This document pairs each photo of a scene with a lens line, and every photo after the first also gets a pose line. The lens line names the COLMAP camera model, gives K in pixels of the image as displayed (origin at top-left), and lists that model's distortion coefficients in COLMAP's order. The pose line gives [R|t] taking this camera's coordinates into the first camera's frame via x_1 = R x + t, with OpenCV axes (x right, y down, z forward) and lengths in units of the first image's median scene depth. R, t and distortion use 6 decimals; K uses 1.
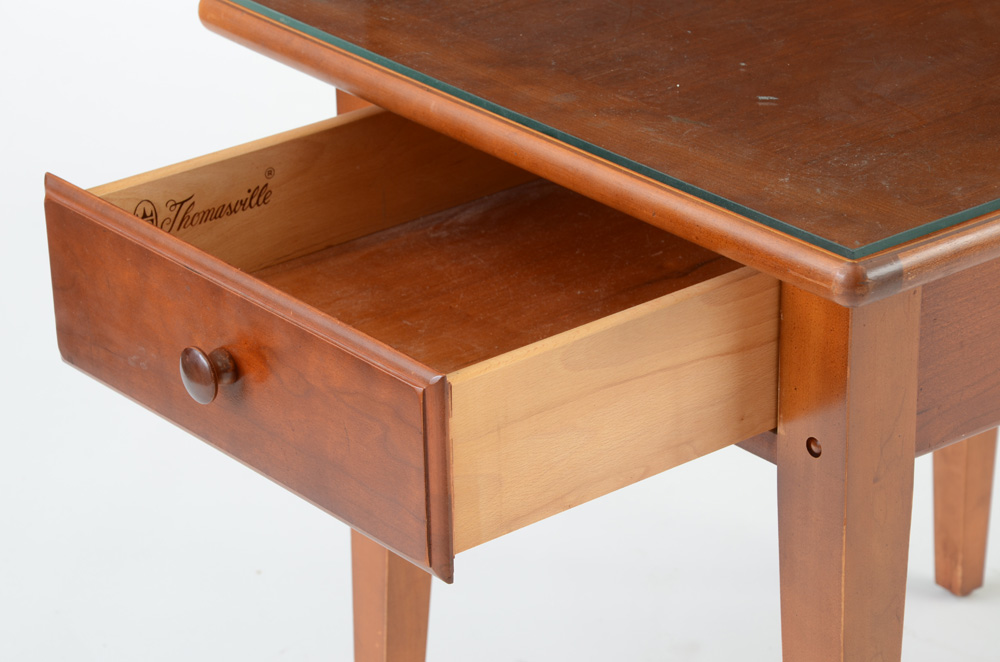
lens RADIAL K [[3311.6, 0, 477.6], [0, 3311.6, 329.2], [0, 0, 1]] dist [0.842923, 1.405044]
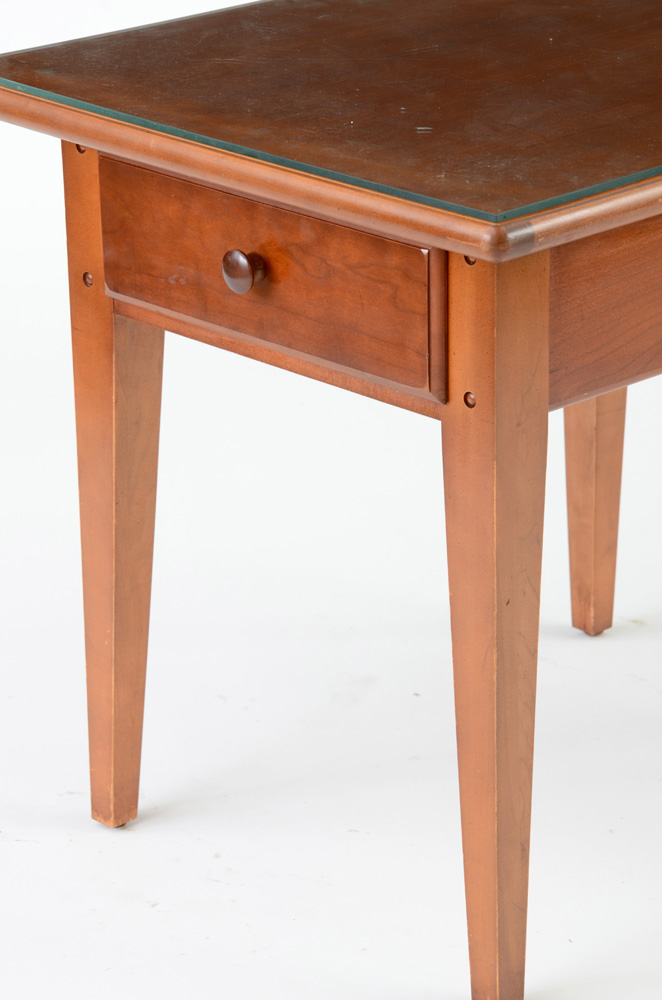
lens RADIAL K [[3575.6, 0, 331.0], [0, 3575.6, 500.0], [0, 0, 1]] dist [0.992800, 0.010566]
pose [[0.997391, -0.026351, 0.067205, -0.042123], [0.030764, 0.997378, -0.065501, 0.157498], [-0.065302, 0.067397, 0.995587, -0.328022]]
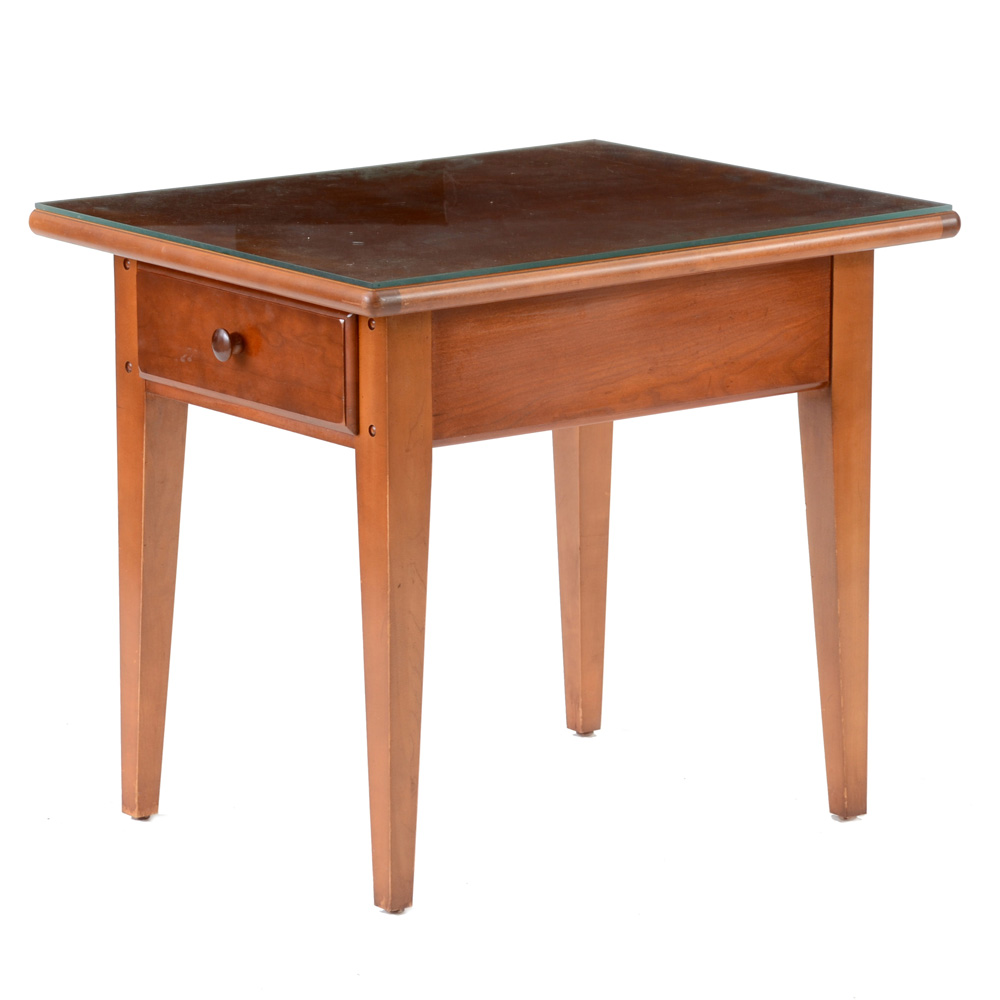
lens RADIAL K [[6226.7, 0, 500.0], [0, 6226.7, 500.0], [0, 0, 1]] dist [0.887109, 16.236158]
pose [[0.999299, 0.020098, -0.031572, 0.265211], [-0.026349, 0.976888, -0.212120, 0.739489], [0.026579, 0.212804, 0.976733, -2.094642]]
